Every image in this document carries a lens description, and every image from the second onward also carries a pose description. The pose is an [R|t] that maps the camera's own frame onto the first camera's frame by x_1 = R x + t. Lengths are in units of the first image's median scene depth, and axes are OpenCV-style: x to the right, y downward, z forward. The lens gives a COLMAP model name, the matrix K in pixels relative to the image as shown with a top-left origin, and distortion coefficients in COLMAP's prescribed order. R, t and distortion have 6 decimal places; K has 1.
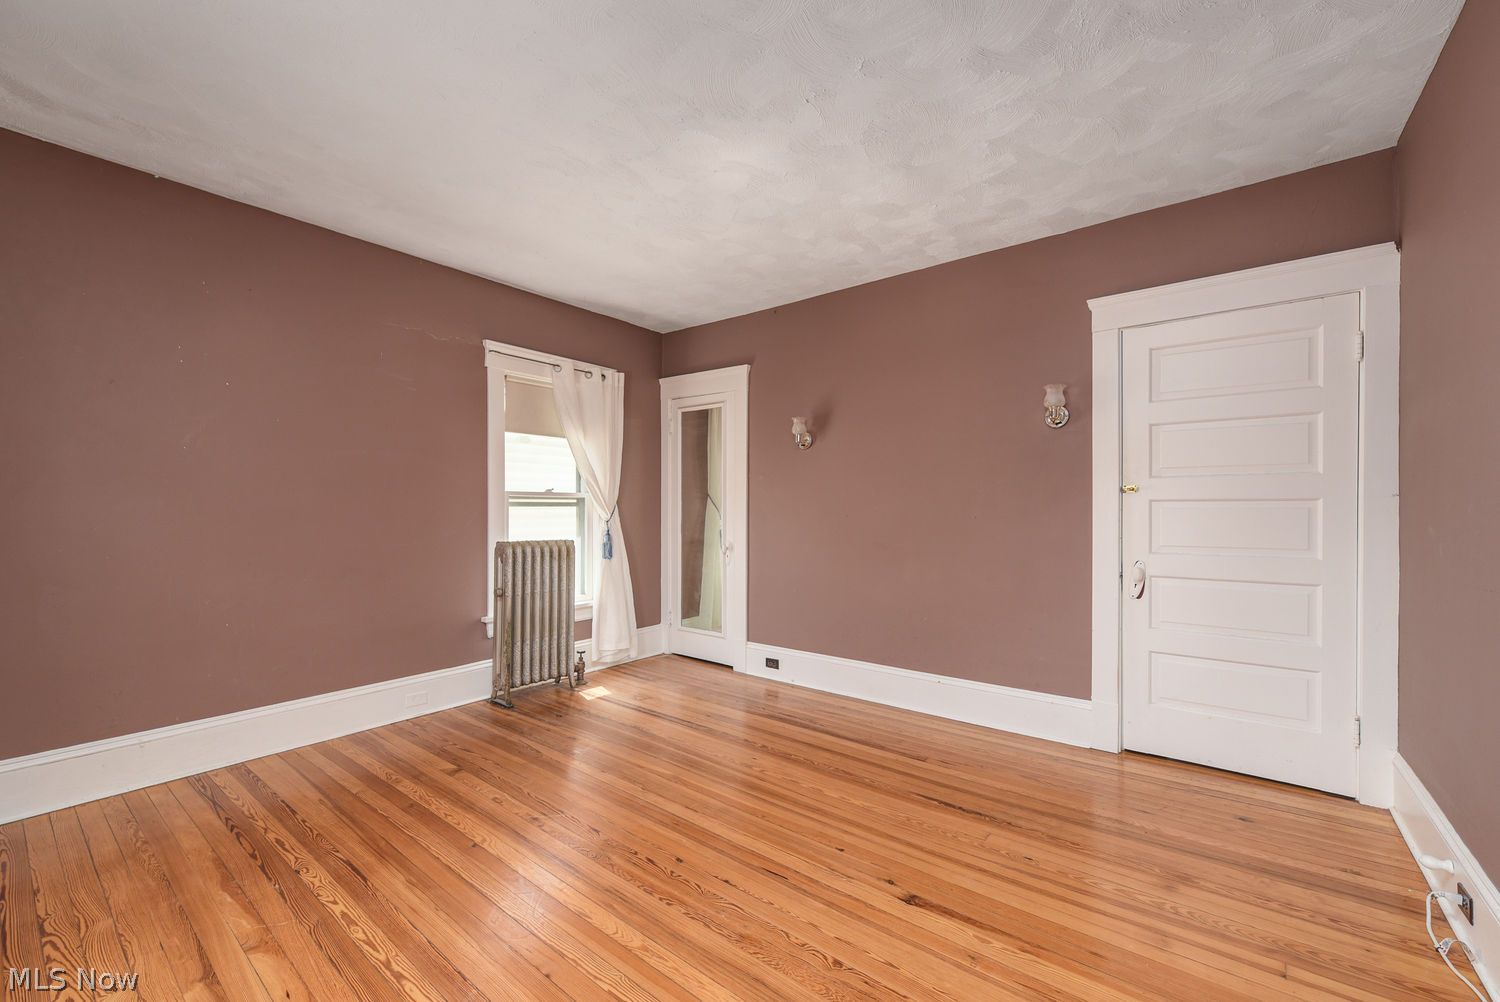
lens RADIAL K [[597.1, 0, 751.4], [0, 597.1, 502.7], [0, 0, 1]] dist [-0.003359, -0.000130]
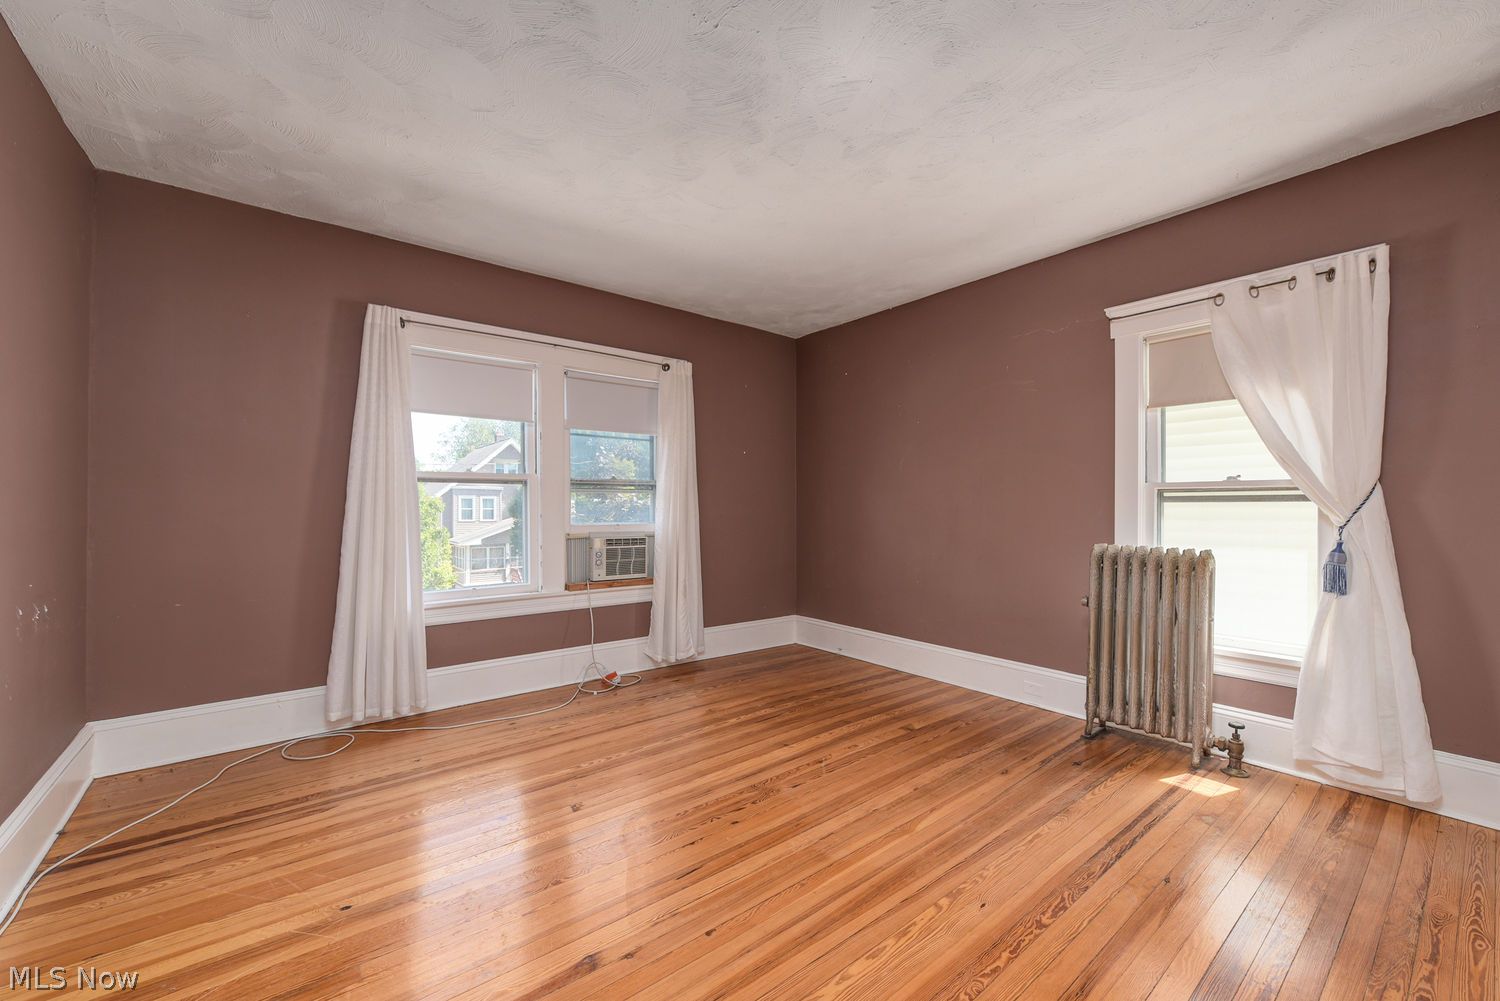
lens RADIAL K [[597.1, 0, 752.7], [0, 597.1, 505.3], [0, 0, 1]] dist [-0.003359, -0.000130]
pose [[-0.239545, -0.002449, -0.970882, 0.643405], [0.007785, 0.999960, -0.004443, 0.012659], [0.970854, -0.008623, -0.239516, 0.888445]]
